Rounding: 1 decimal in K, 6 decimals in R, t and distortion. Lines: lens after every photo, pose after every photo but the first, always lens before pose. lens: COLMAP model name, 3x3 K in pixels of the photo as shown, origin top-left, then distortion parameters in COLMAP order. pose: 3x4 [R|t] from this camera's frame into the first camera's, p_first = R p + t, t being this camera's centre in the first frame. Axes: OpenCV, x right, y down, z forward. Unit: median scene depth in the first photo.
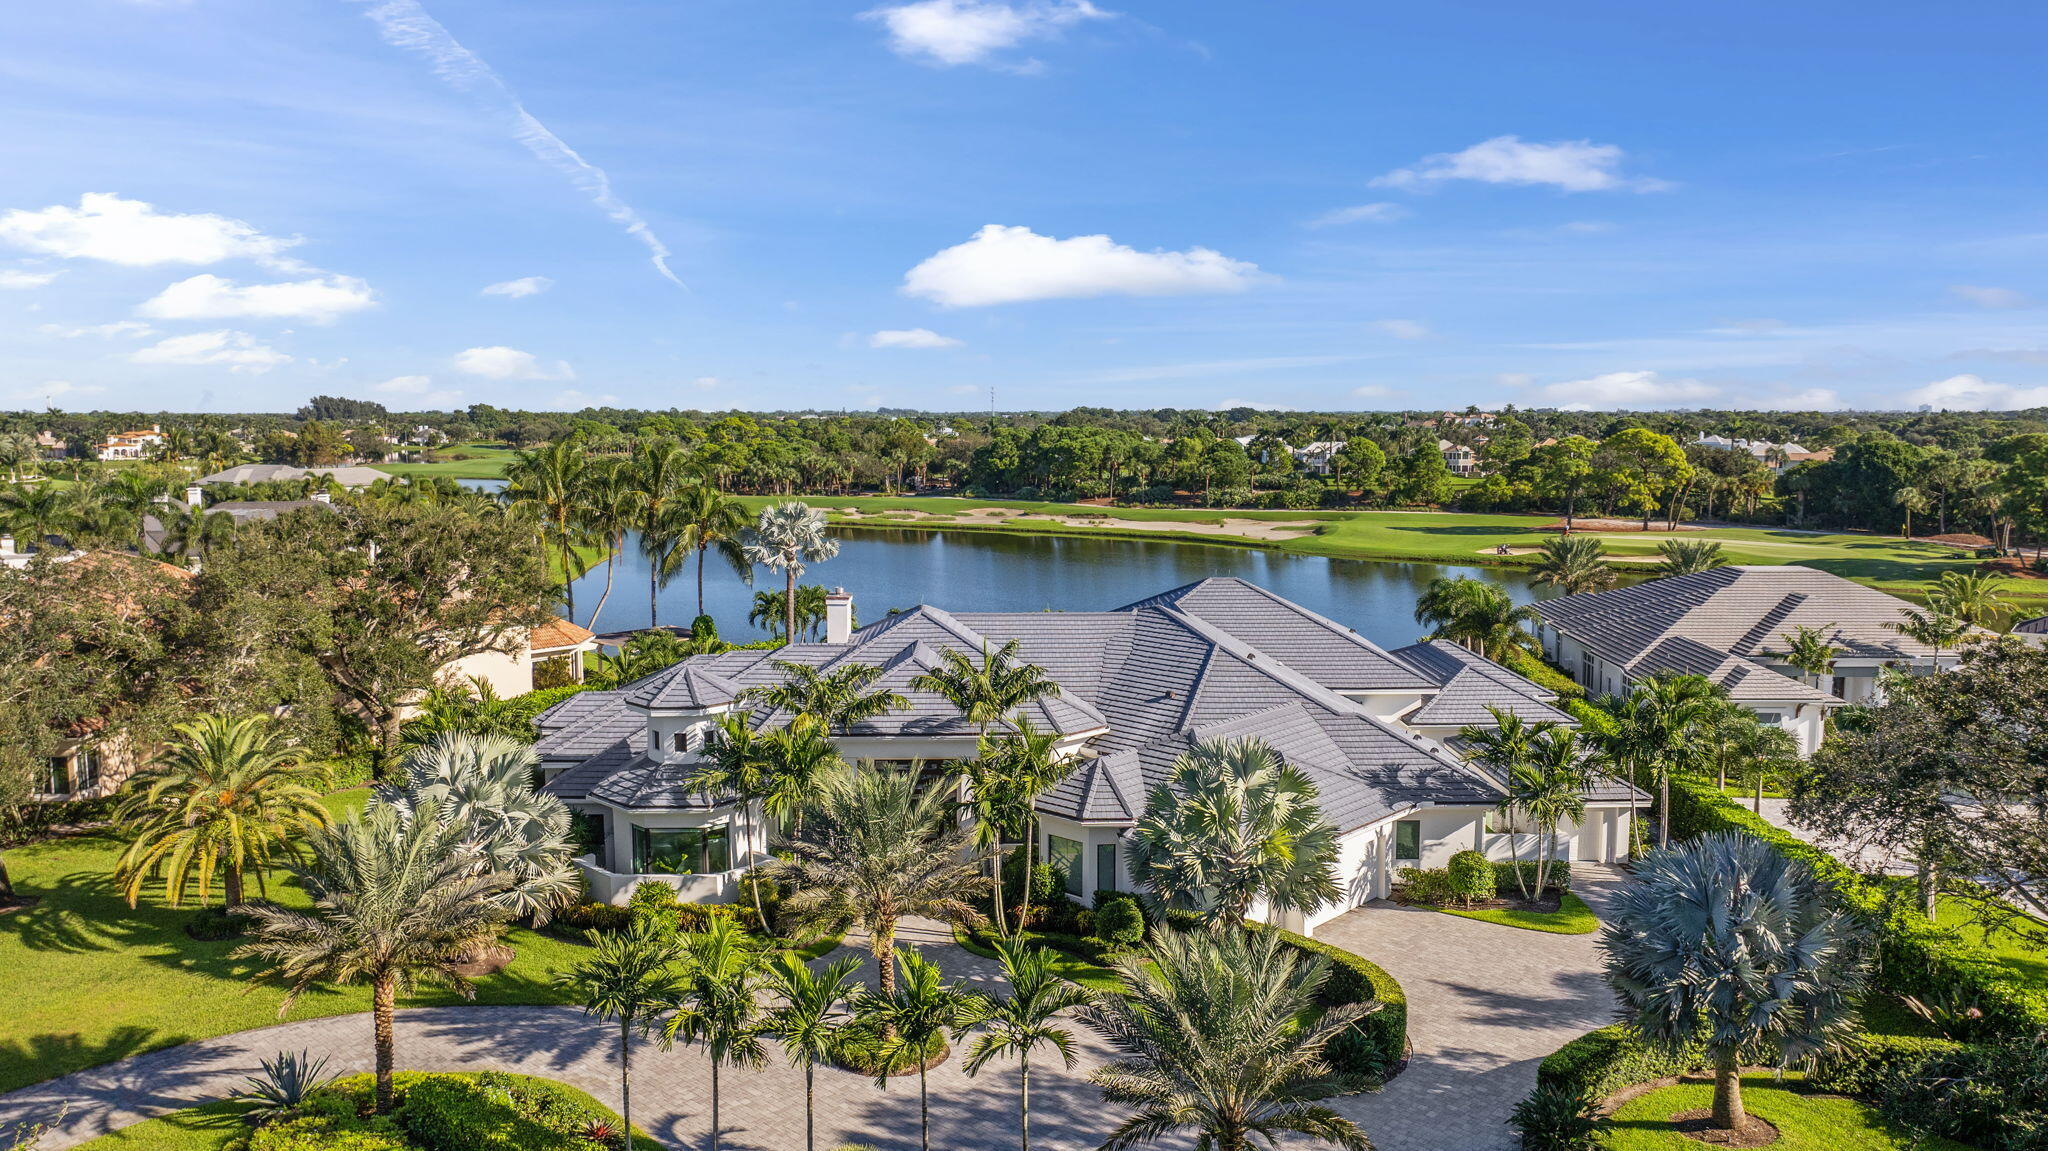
lens RADIAL K [[1448.2, 0, 1035.1], [0, 1448.2, 544.4], [0, 0, 1]] dist [-0.017162, -0.002443]
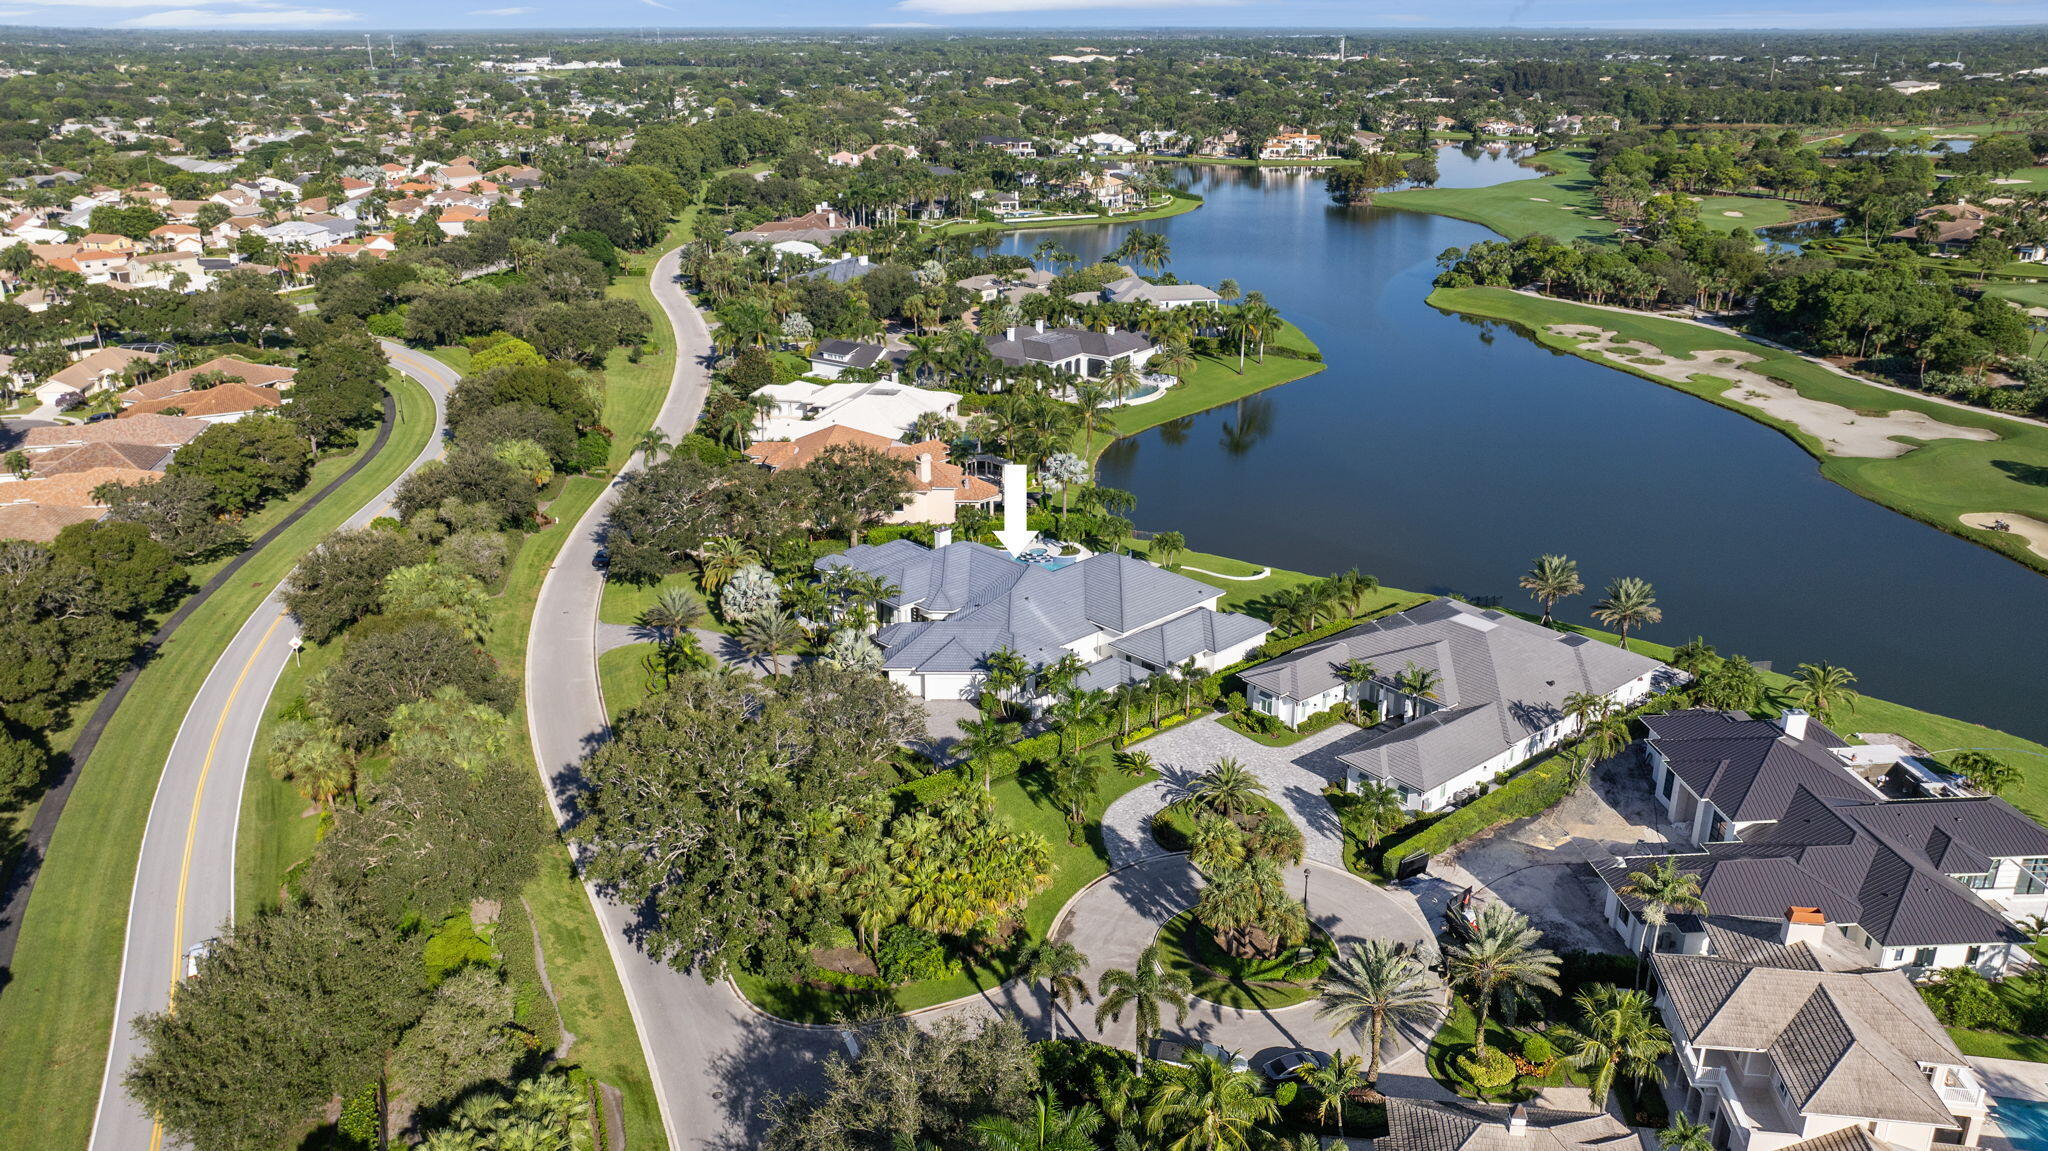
lens RADIAL K [[1475.5, 0, 1033.6], [0, 1475.5, 536.9], [0, 0, 1]] dist [-0.035080, 0.041217]
pose [[0.677915, 0.244683, -0.693226, 0.541972], [-0.068038, 0.959819, 0.272246, -0.204618], [0.731985, -0.137393, 0.667323, -0.186440]]
